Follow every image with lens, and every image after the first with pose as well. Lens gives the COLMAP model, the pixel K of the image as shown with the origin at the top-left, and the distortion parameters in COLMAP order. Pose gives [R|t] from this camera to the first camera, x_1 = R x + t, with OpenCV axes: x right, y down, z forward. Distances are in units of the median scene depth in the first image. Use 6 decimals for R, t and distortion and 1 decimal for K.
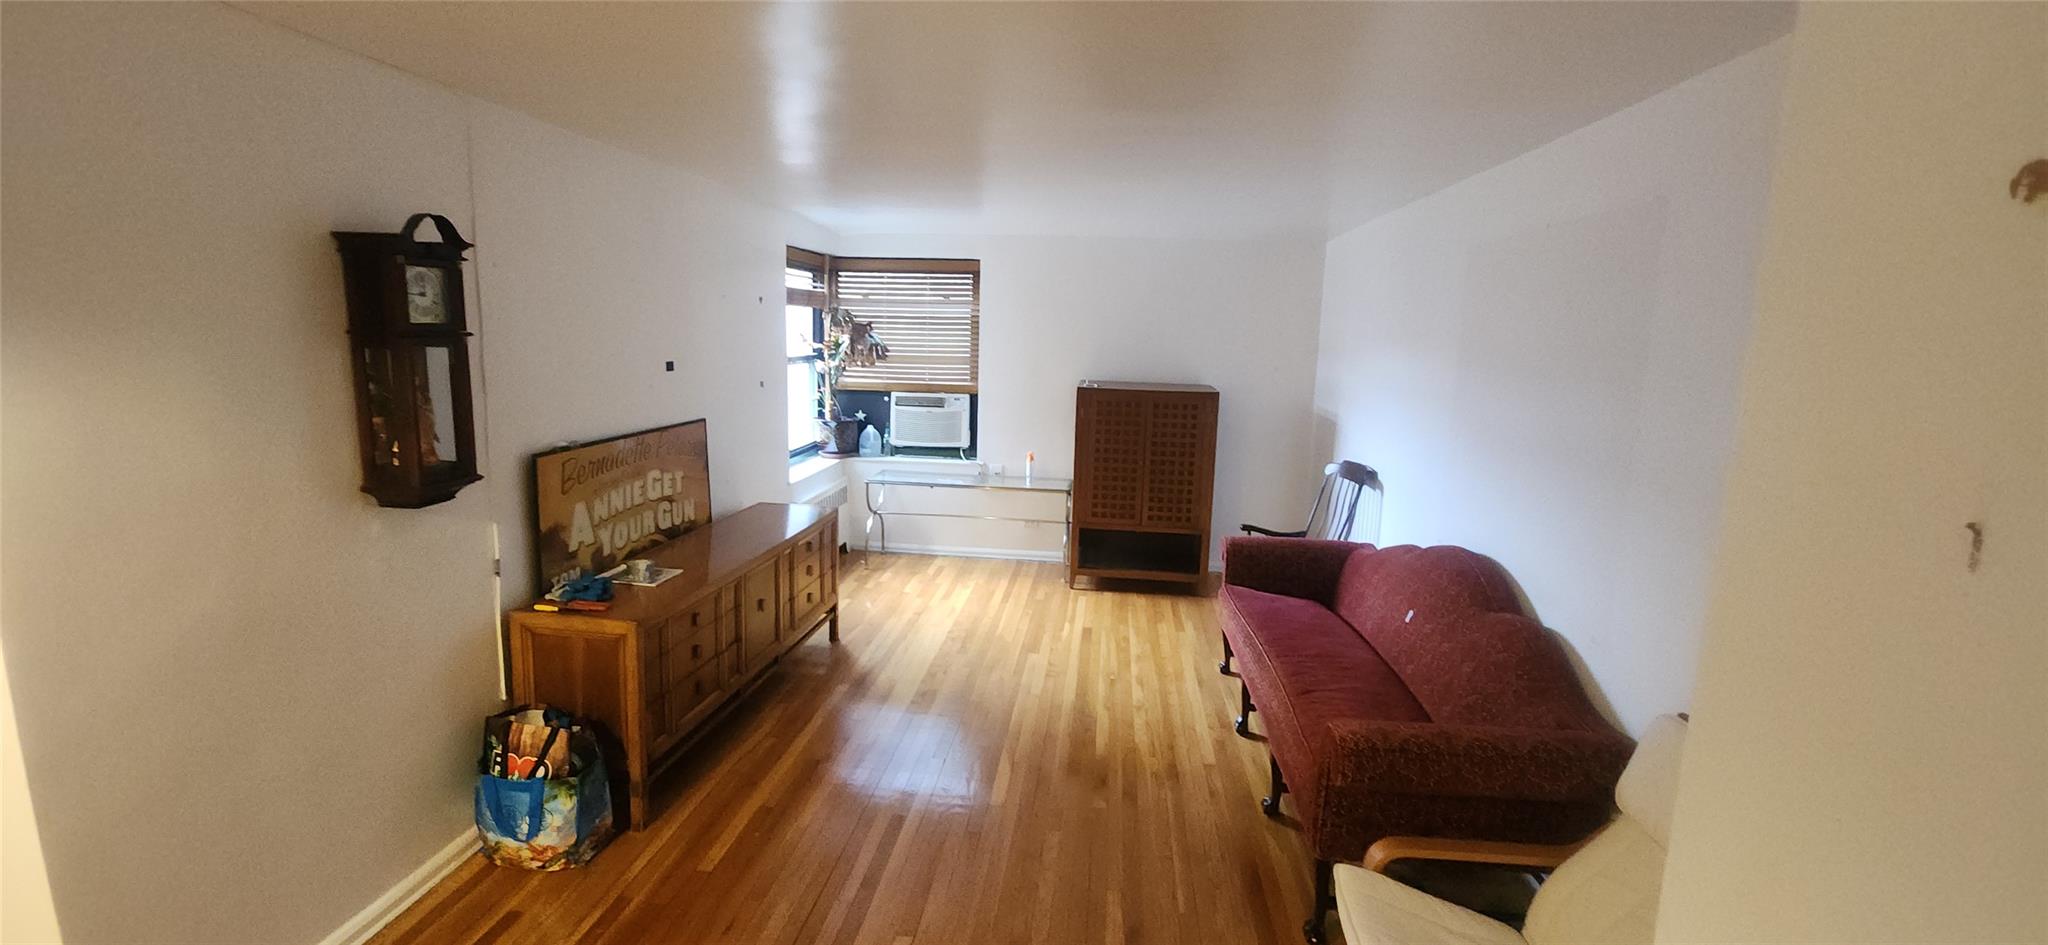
lens RADIAL K [[828.0, 0, 1028.1], [0, 828.0, 454.4], [0, 0, 1]] dist [0.013216, -0.006828]
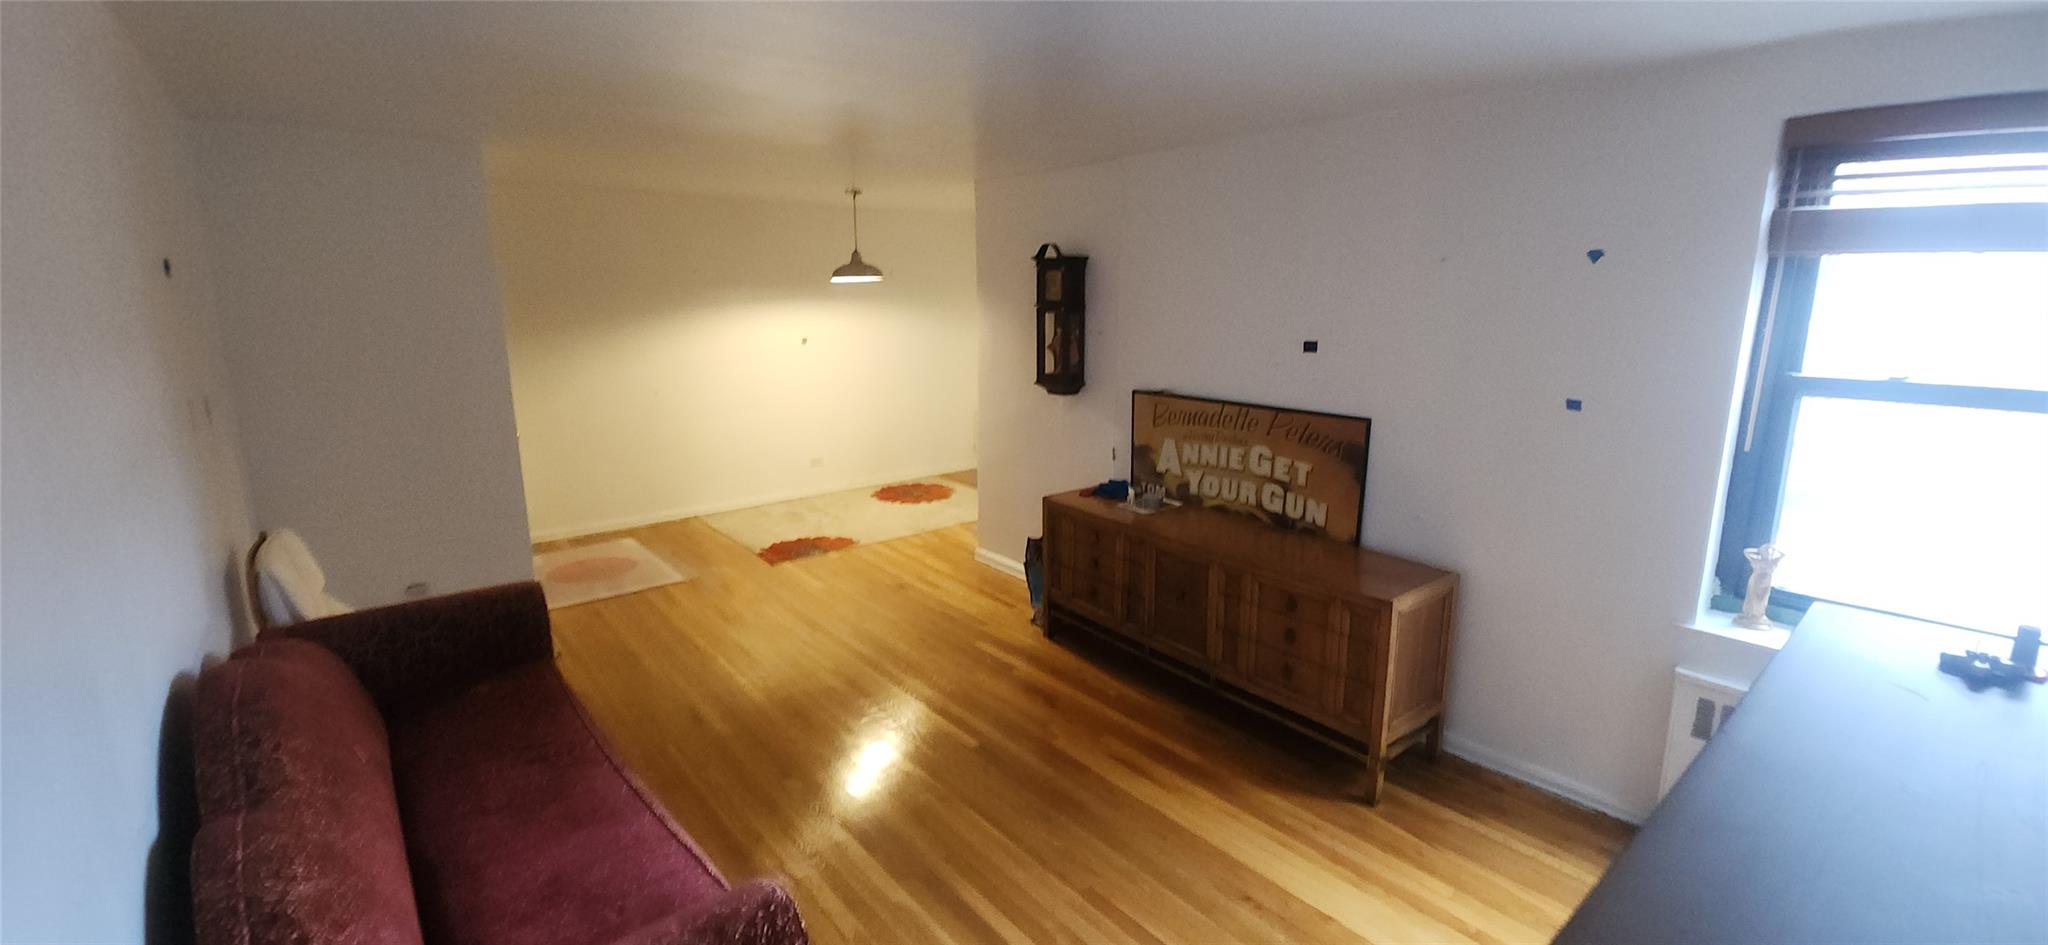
lens RADIAL K [[828.0, 0, 1028.1], [0, 828.0, 454.4], [0, 0, 1]] dist [0.013216, -0.006828]
pose [[-0.700010, 0.104515, -0.706444, 0.457029], [-0.128817, 0.954526, 0.268861, -0.204772], [0.702419, 0.279207, -0.654714, 1.459498]]
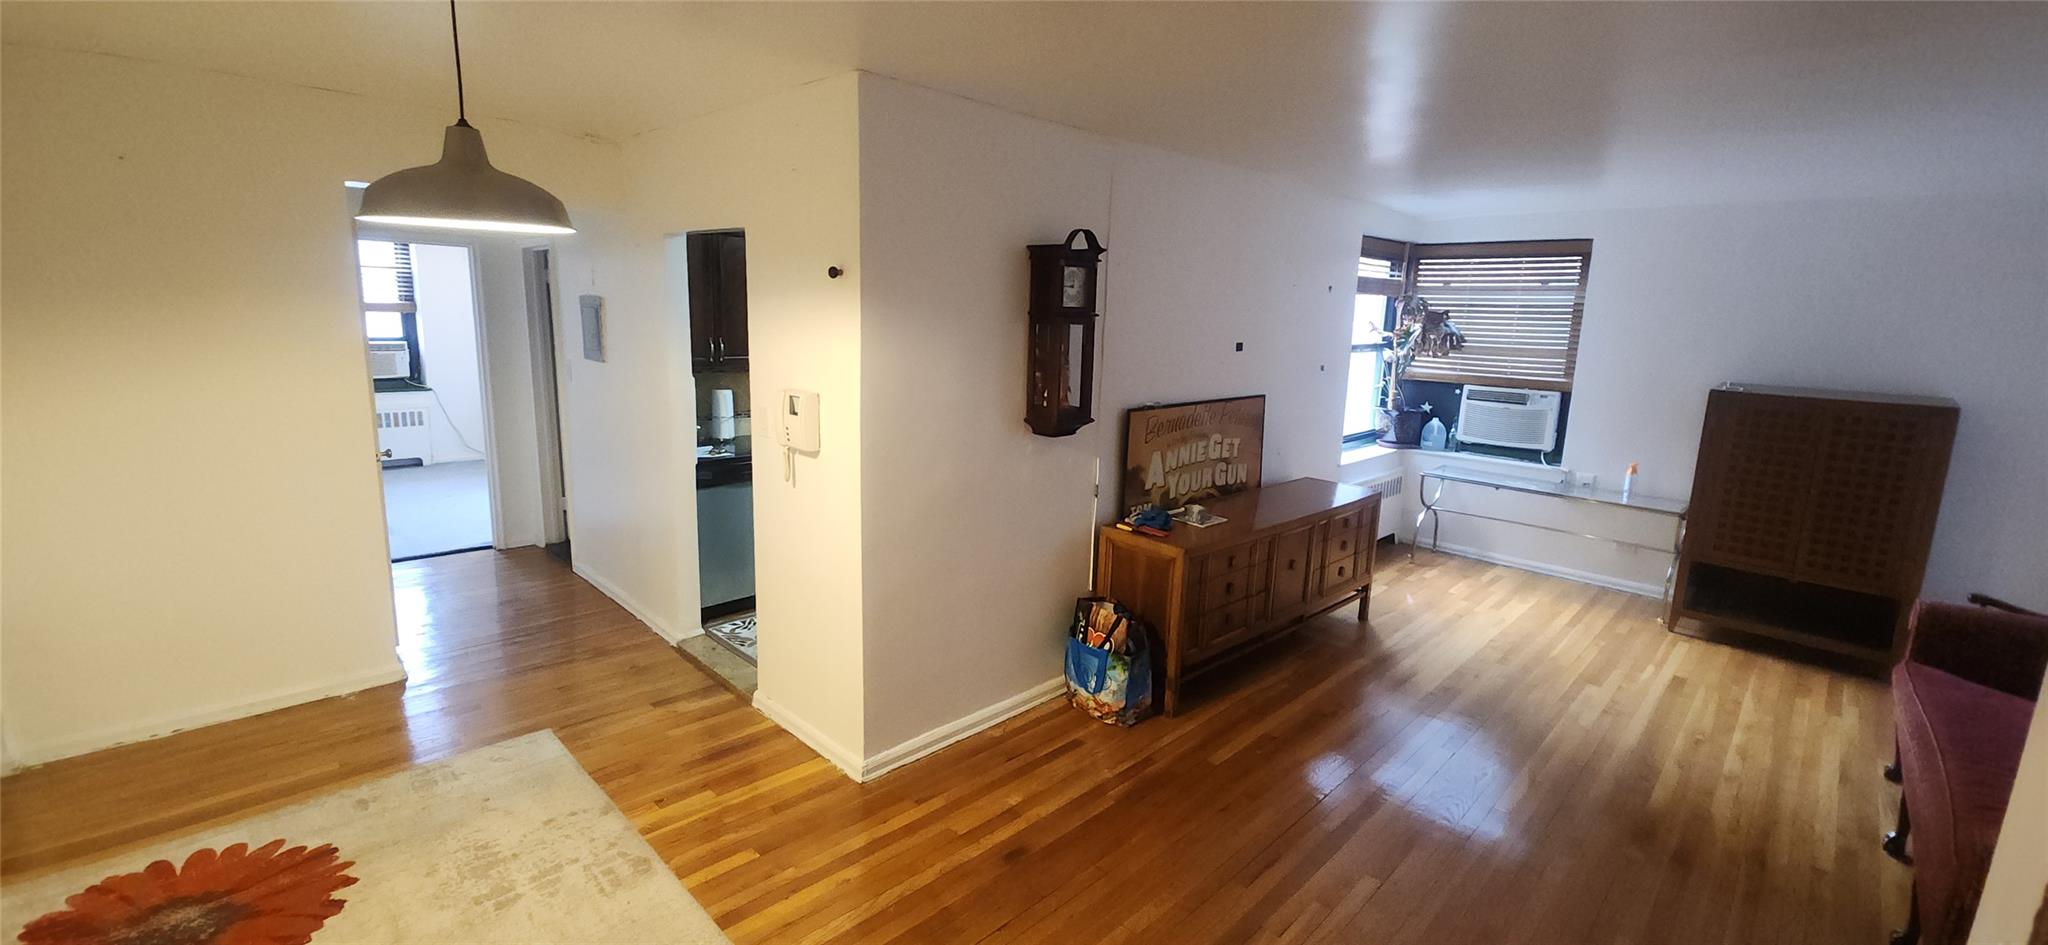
lens RADIAL K [[828.0, 0, 1028.1], [0, 828.0, 454.4], [0, 0, 1]] dist [0.013216, -0.006828]
pose [[0.779089, 0.107394, -0.617646, 0.071531], [-0.102431, 0.993785, 0.043591, 0.023323], [0.618489, 0.029305, 0.785247, -0.089948]]
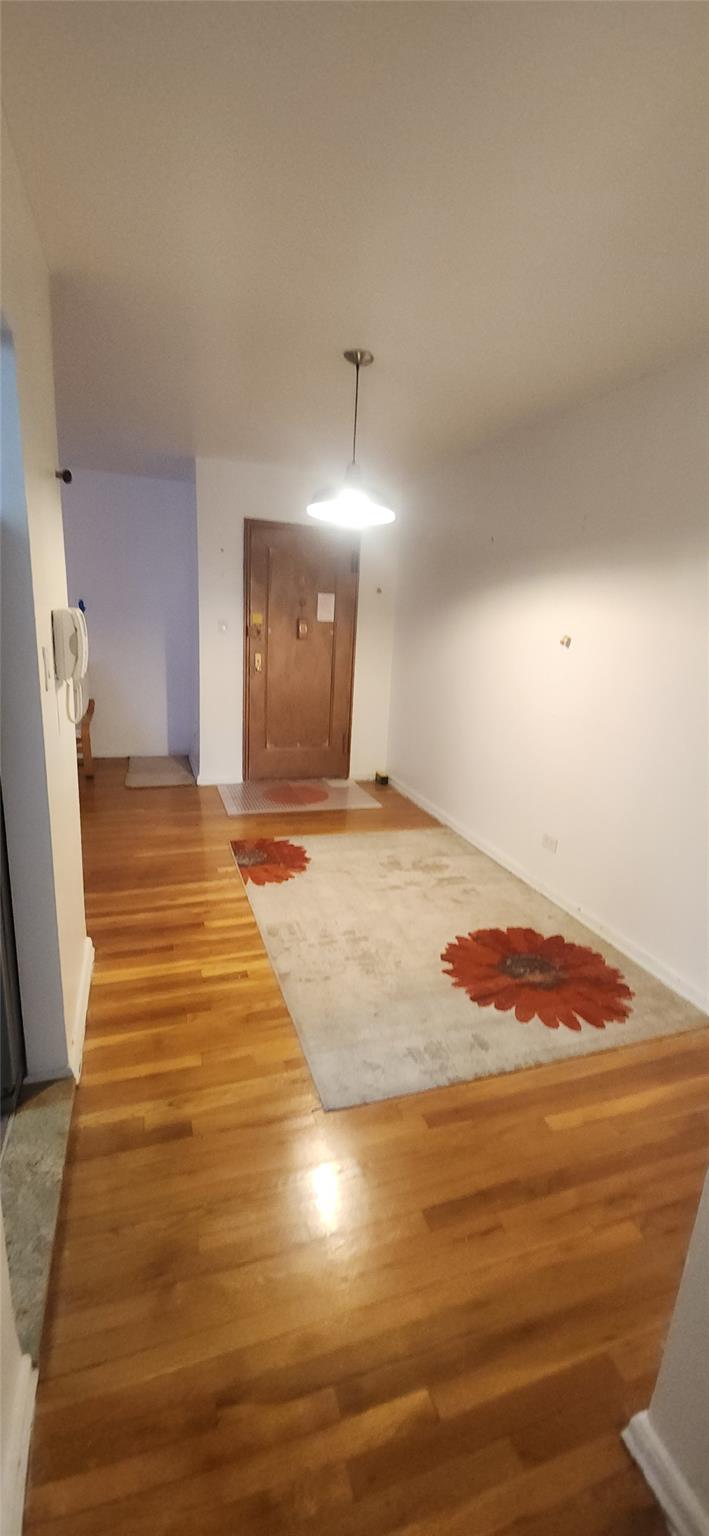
lens RADIAL K [[621.0, 0, 367.0], [0, 621.0, 771.0], [0, 0, 1]] dist [0.013216, -0.006828]
pose [[-0.421327, -0.272421, 0.865026, -1.207420], [0.061200, 0.943104, 0.326818, -0.008050], [-0.904841, 0.190637, -0.380683, 0.404926]]
